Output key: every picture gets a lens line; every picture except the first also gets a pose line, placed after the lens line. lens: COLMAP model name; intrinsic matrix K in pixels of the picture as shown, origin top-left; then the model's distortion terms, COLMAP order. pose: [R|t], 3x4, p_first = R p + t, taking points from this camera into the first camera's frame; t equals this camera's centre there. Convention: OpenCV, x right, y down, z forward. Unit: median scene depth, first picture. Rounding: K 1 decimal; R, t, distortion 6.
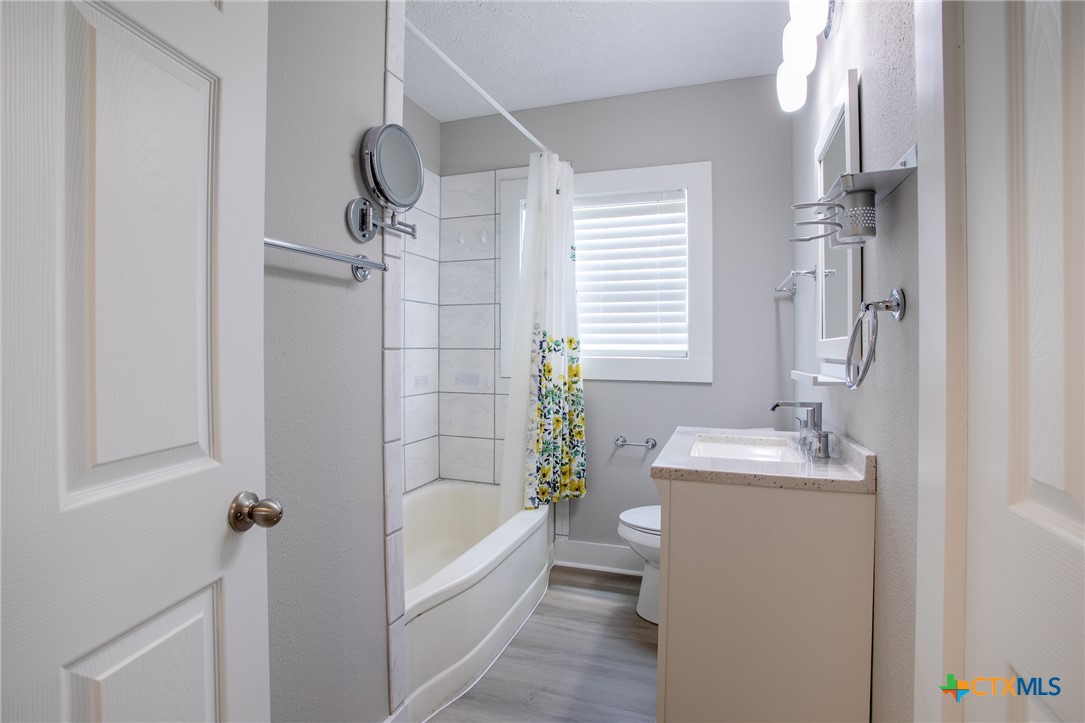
lens RADIAL K [[551.7, 0, 533.7], [0, 551.7, 344.2], [0, 0, 1]] dist [-0.080444, 0.038310]
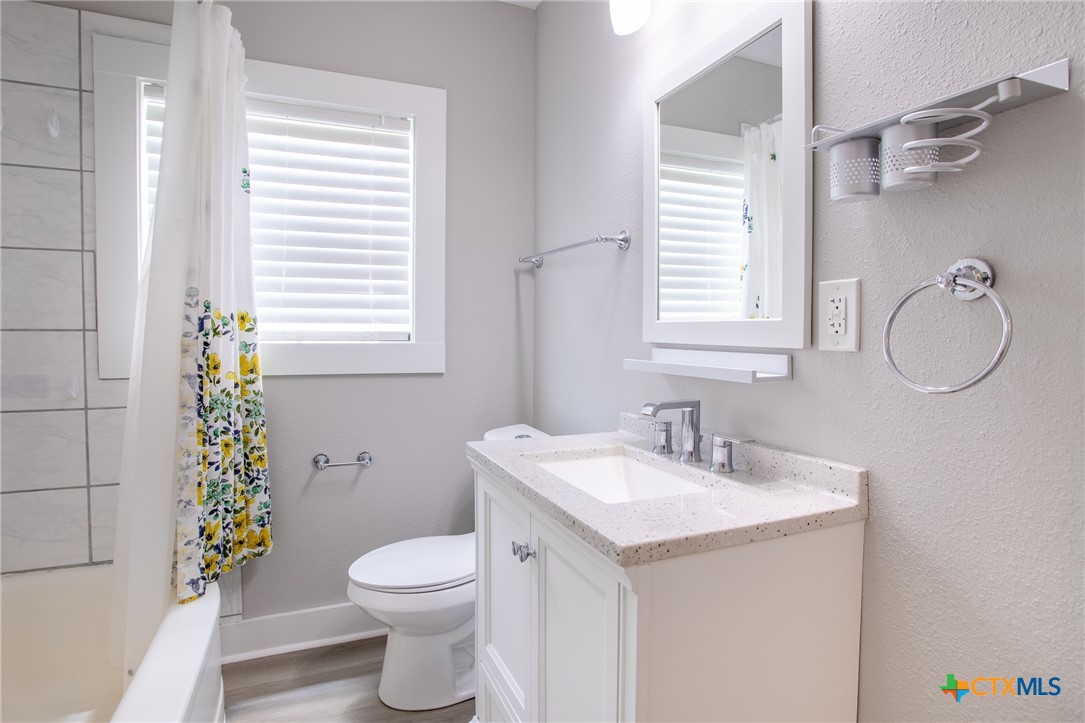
lens RADIAL K [[551.7, 0, 533.7], [0, 551.7, 344.2], [0, 0, 1]] dist [-0.080444, 0.038310]
pose [[0.741873, -0.019444, 0.670259, -0.105855], [-0.008232, 0.999240, 0.038098, -0.001952], [-0.670490, -0.033781, 0.741149, 0.314292]]
